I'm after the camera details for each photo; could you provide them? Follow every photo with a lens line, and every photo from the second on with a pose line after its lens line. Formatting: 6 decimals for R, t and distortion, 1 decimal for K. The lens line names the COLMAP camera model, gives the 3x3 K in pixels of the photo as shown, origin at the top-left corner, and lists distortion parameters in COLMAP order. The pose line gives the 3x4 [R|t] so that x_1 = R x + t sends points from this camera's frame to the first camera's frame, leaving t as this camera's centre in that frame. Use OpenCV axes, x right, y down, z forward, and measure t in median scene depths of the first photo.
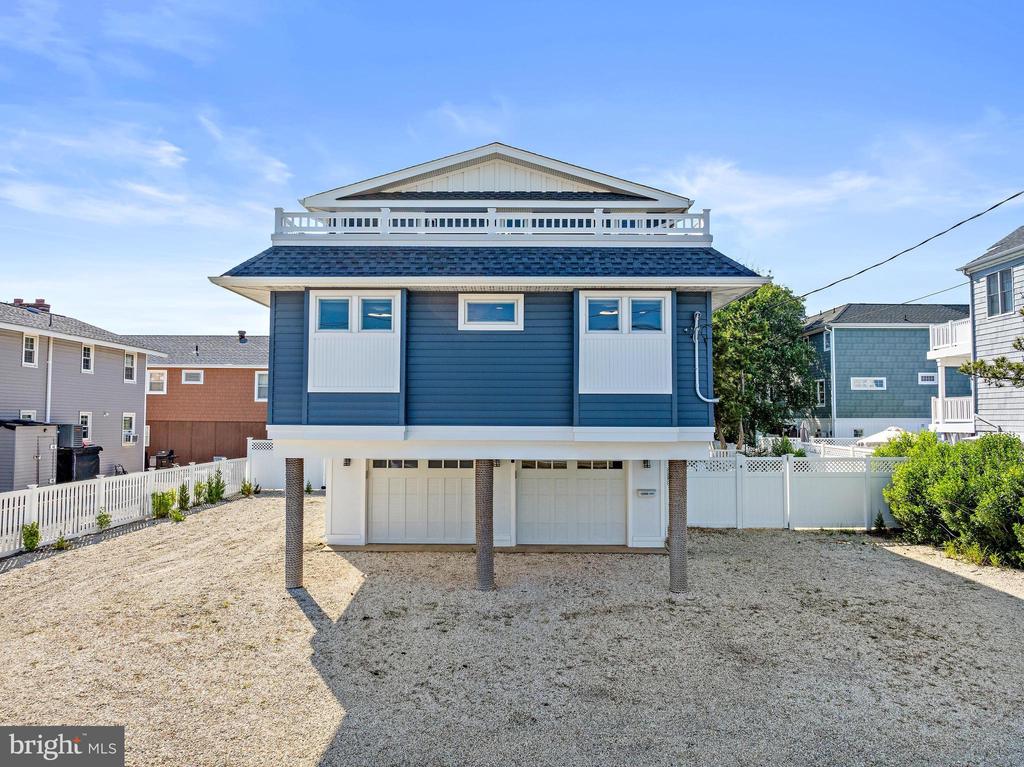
lens RADIAL K [[719.0, 0, 509.4], [0, 719.0, 382.6], [0, 0, 1]] dist [-0.042401, 0.005369]
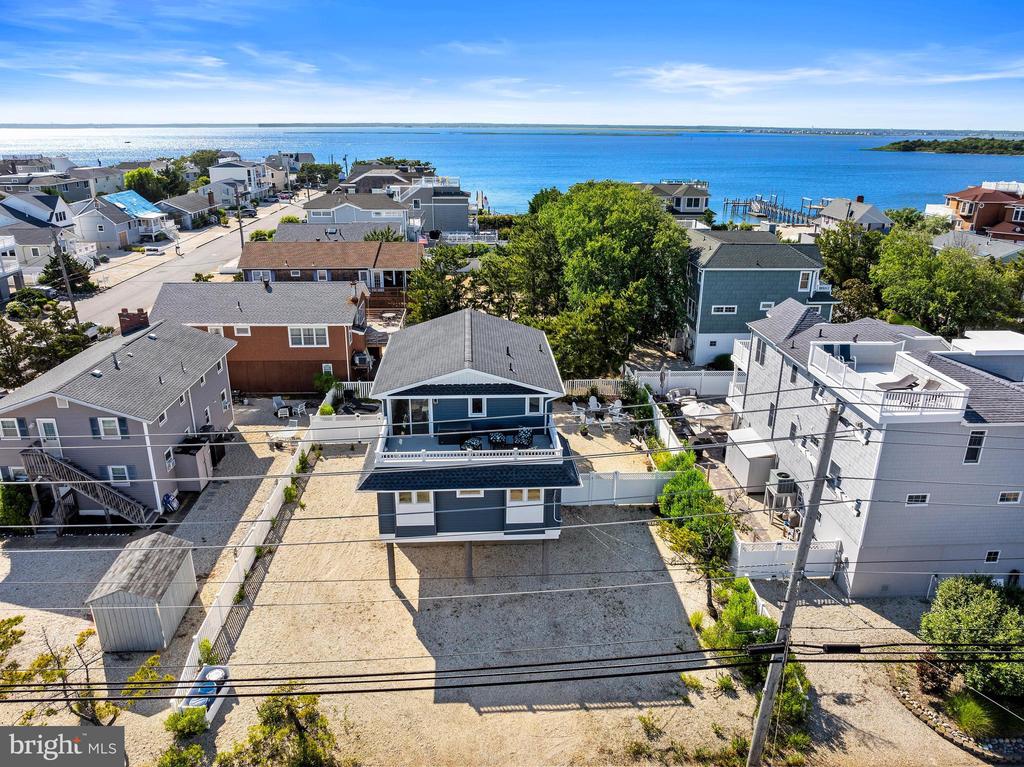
lens RADIAL K [[711.0, 0, 512.0], [0, 711.0, 383.5], [0, 0, 1]] dist [-0.034176, 0.004187]
pose [[0.997431, -0.019751, 0.068856, -0.044281], [-0.008247, 0.923183, 0.384272, -1.374919], [-0.071156, -0.383852, 0.920649, -1.085095]]
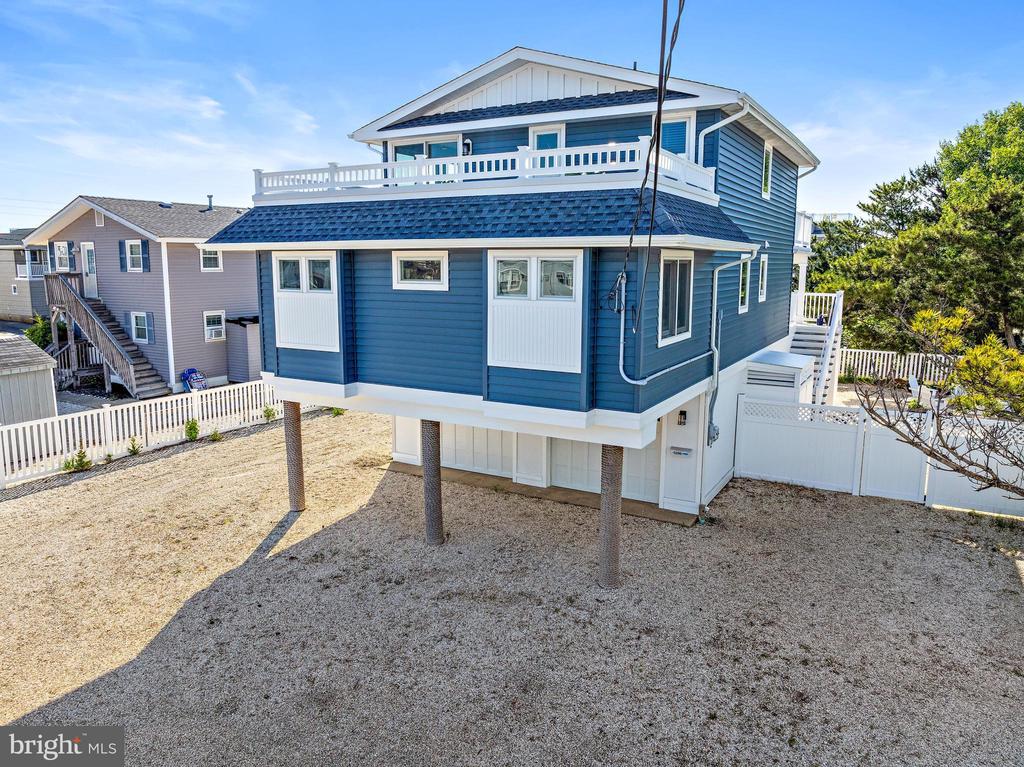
lens RADIAL K [[719.0, 0, 509.4], [0, 719.0, 382.6], [0, 0, 1]] dist [-0.042401, 0.005369]
pose [[0.873442, 0.079188, -0.480445, 0.554924], [0.024150, 0.978428, 0.205171, -0.147897], [0.486328, -0.190808, 0.852688, 0.229704]]
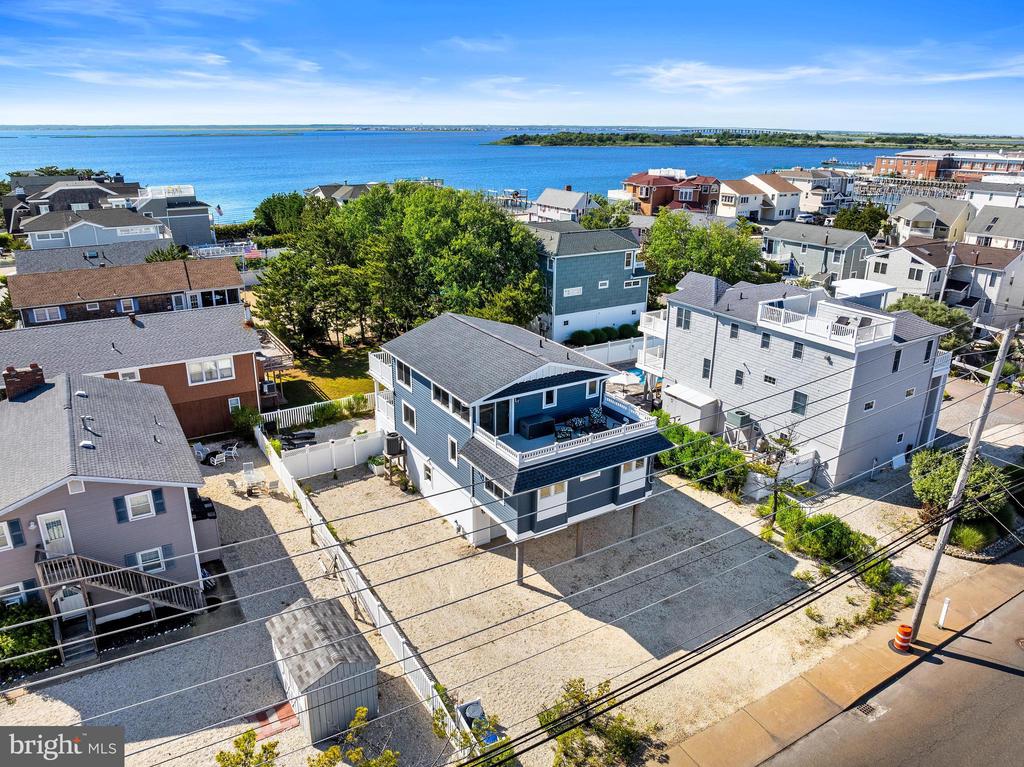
lens RADIAL K [[712.1, 0, 509.8], [0, 712.1, 380.4], [0, 0, 1]] dist [-0.039891, 0.002399]
pose [[0.842587, -0.178251, 0.508206, -1.542852], [-0.029019, 0.927241, 0.373339, -1.379903], [-0.537777, -0.329318, 0.776109, -0.731763]]
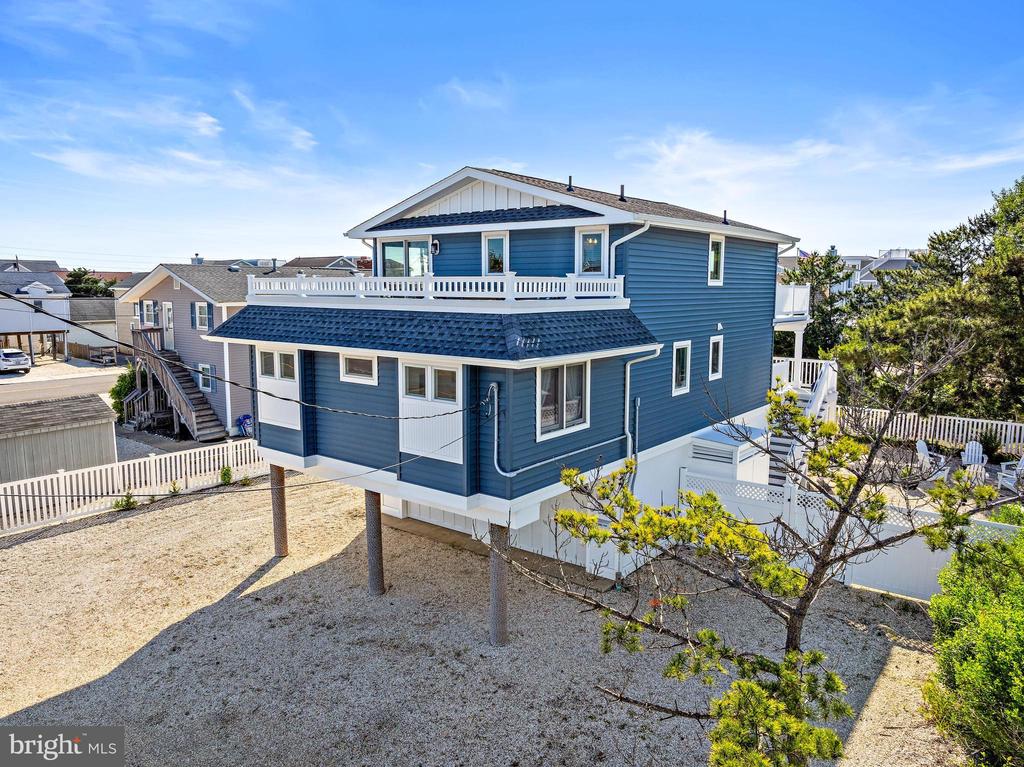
lens RADIAL K [[719.0, 0, 509.4], [0, 719.0, 382.6], [0, 0, 1]] dist [-0.042401, 0.005369]
pose [[0.791678, 0.078863, -0.605828, 0.876414], [0.030038, 0.985410, 0.167527, -0.264096], [0.610200, -0.150825, 0.777758, 0.262805]]
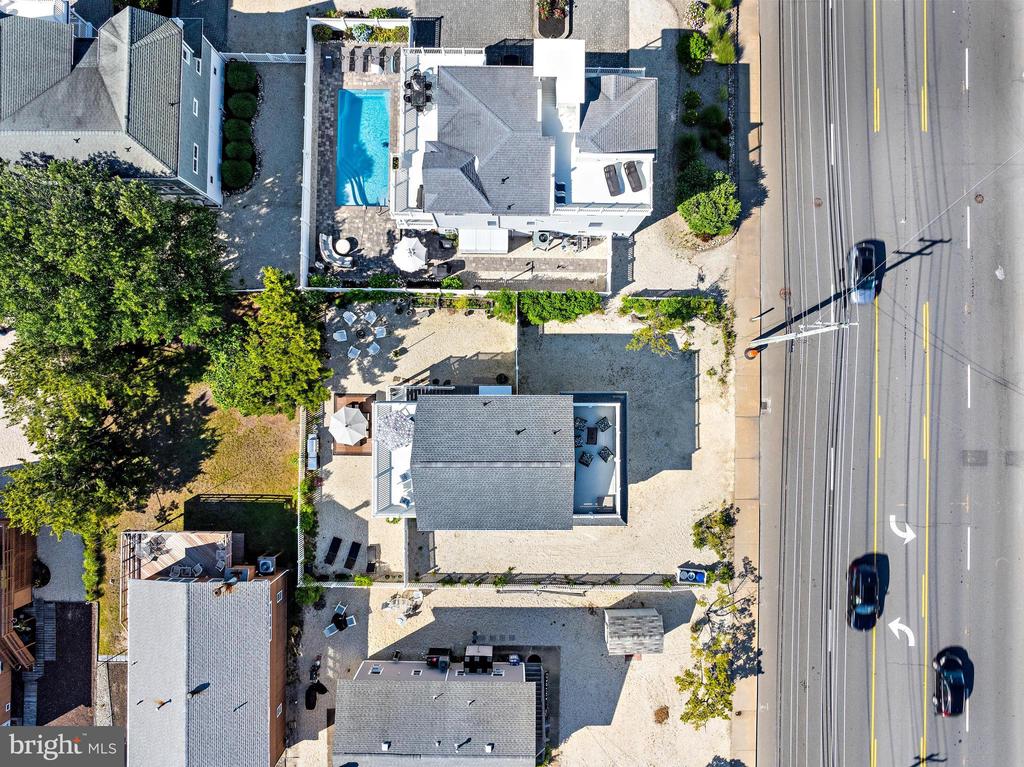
lens RADIAL K [[719.0, 0, 509.4], [0, 719.0, 382.6], [0, 0, 1]] dist [-0.042401, 0.005369]
pose [[-0.008879, -0.999858, 0.014337, 0.345553], [-0.045649, 0.014728, 0.998849, -4.161375], [-0.998918, 0.008215, -0.045773, 1.812049]]
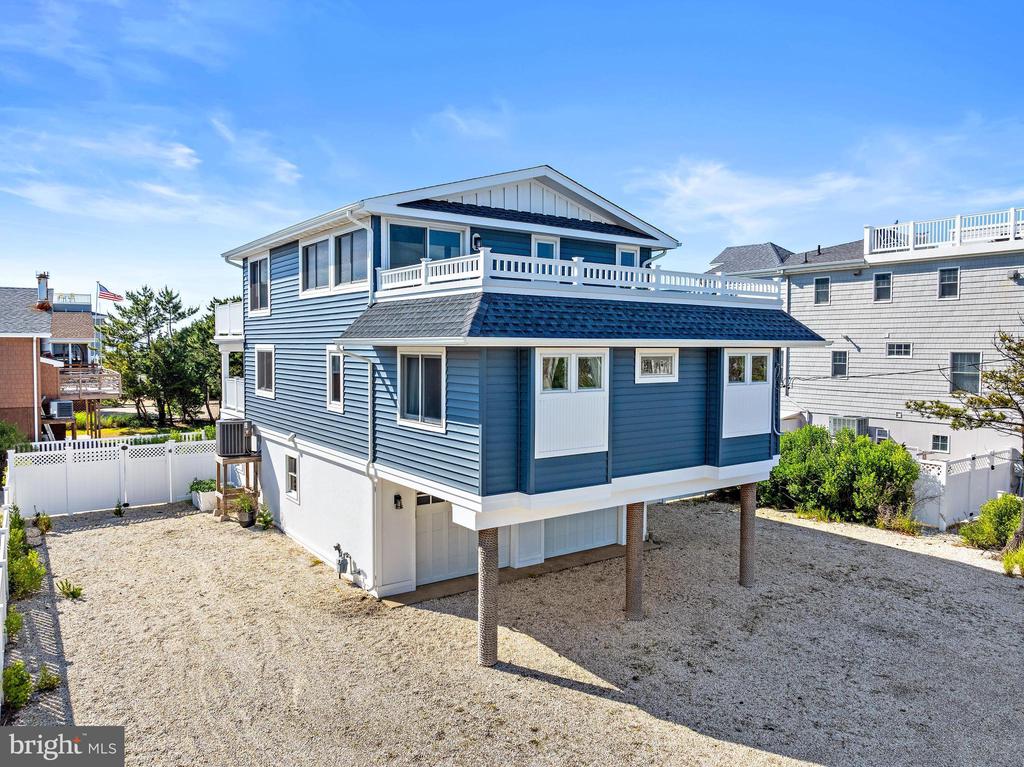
lens RADIAL K [[719.0, 0, 509.4], [0, 719.0, 382.6], [0, 0, 1]] dist [-0.042401, 0.005369]
pose [[0.808401, -0.031050, 0.587812, -0.845012], [-0.028148, 0.995426, 0.091293, -0.167918], [-0.587958, -0.090347, 0.803830, 0.280734]]
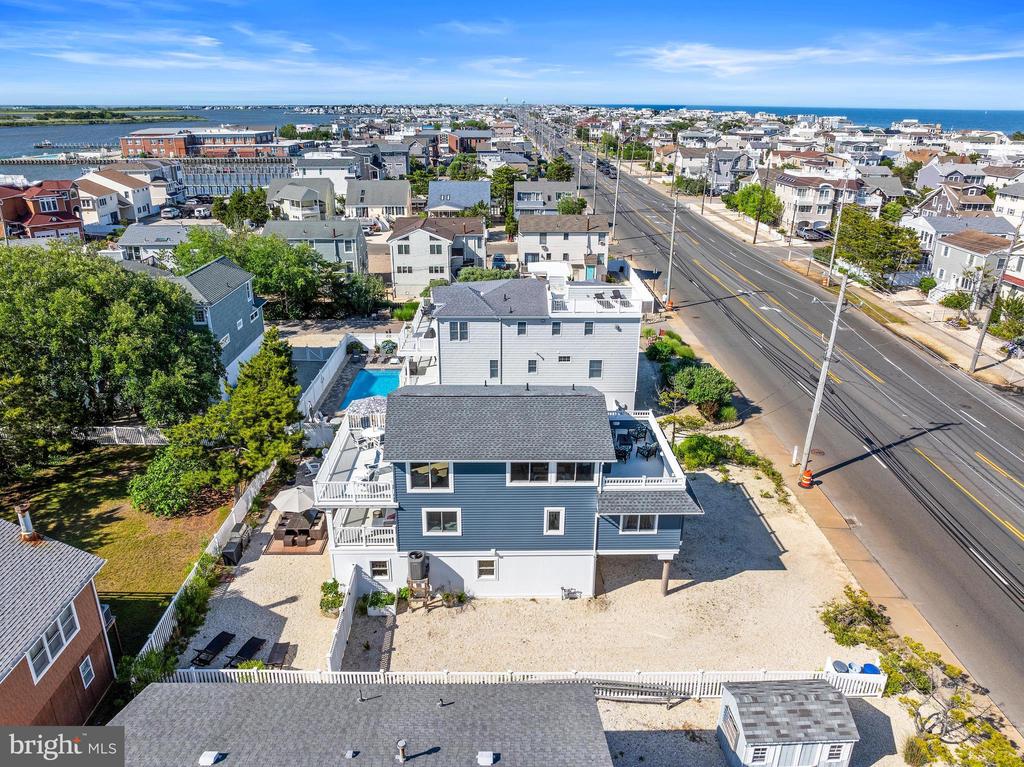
lens RADIAL K [[719.0, 0, 509.4], [0, 719.0, 382.6], [0, 0, 1]] dist [-0.042401, 0.005369]
pose [[-0.026913, -0.364640, 0.930760, -2.647432], [-0.049890, 0.930427, 0.363067, -1.497198], [-0.998392, -0.036665, -0.043232, 1.807030]]
